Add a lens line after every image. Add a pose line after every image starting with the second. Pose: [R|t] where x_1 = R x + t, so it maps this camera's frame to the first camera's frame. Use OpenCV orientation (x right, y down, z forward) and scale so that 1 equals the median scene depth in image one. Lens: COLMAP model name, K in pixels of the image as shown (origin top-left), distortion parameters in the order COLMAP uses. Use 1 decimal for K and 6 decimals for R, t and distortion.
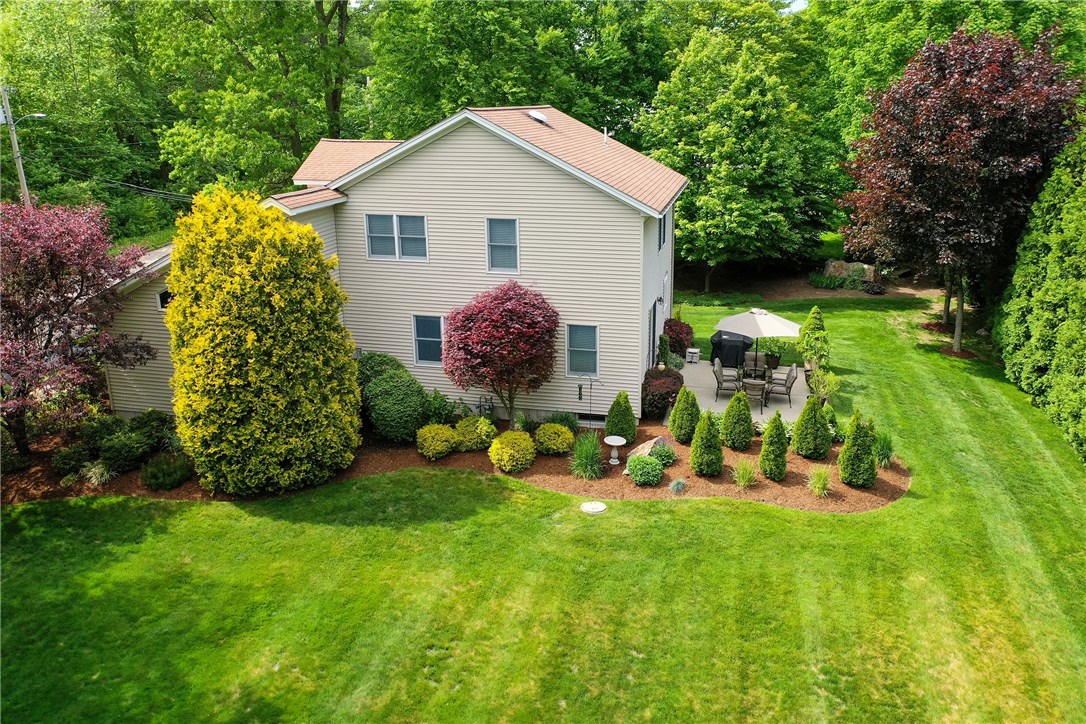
lens RADIAL K [[834.0, 0, 520.2], [0, 834.0, 353.2], [0, 0, 1]] dist [0.000441, 0.000899]
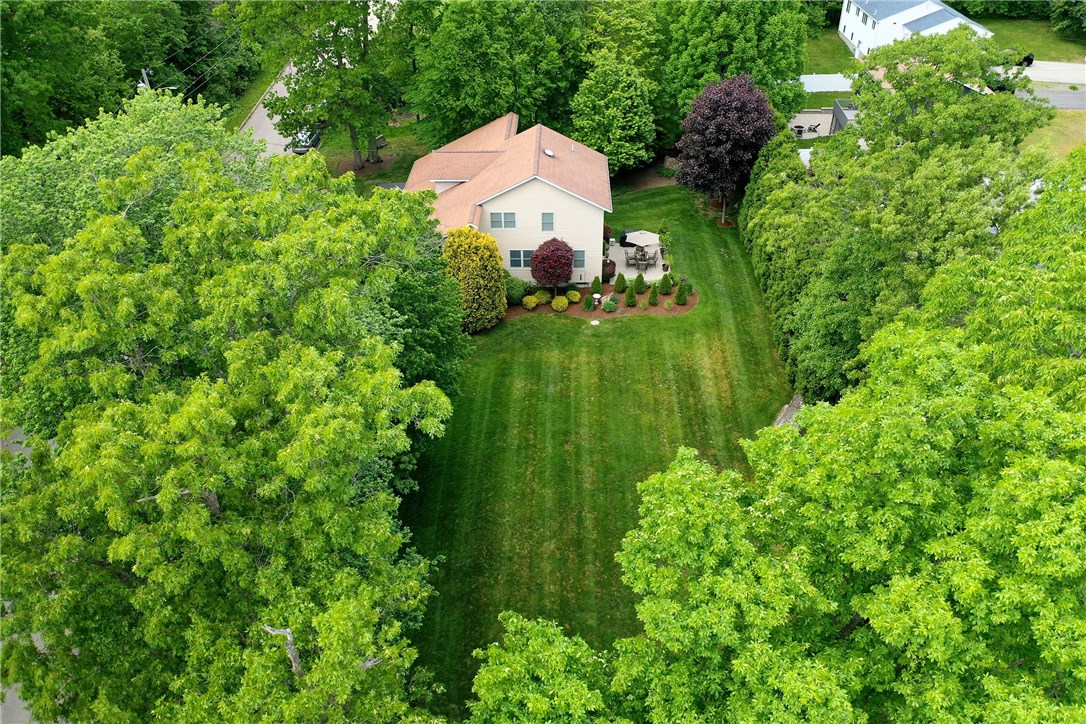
lens RADIAL K [[834.0, 0, 533.8], [0, 834.0, 365.2], [0, 0, 1]] dist [0.000441, 0.000899]
pose [[0.975432, -0.126493, 0.180366, -0.566878], [0.061602, 0.942679, 0.327966, -0.548852], [-0.211512, -0.308797, 0.927312, -1.449340]]
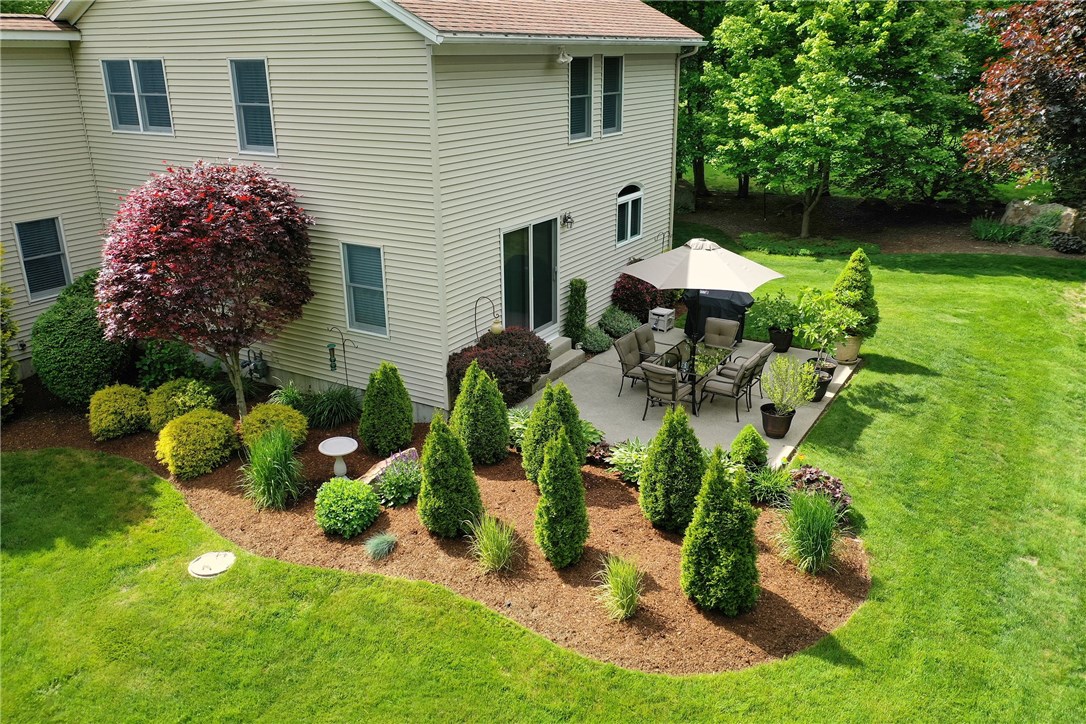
lens RADIAL K [[834.0, 0, 543.2], [0, 834.0, 366.1], [0, 0, 1]] dist [0.000441, 0.000899]
pose [[0.956957, 0.098757, -0.272912, 0.369122], [-0.079989, 0.993653, 0.079088, -0.005741], [0.278991, -0.053854, 0.958783, 0.455830]]
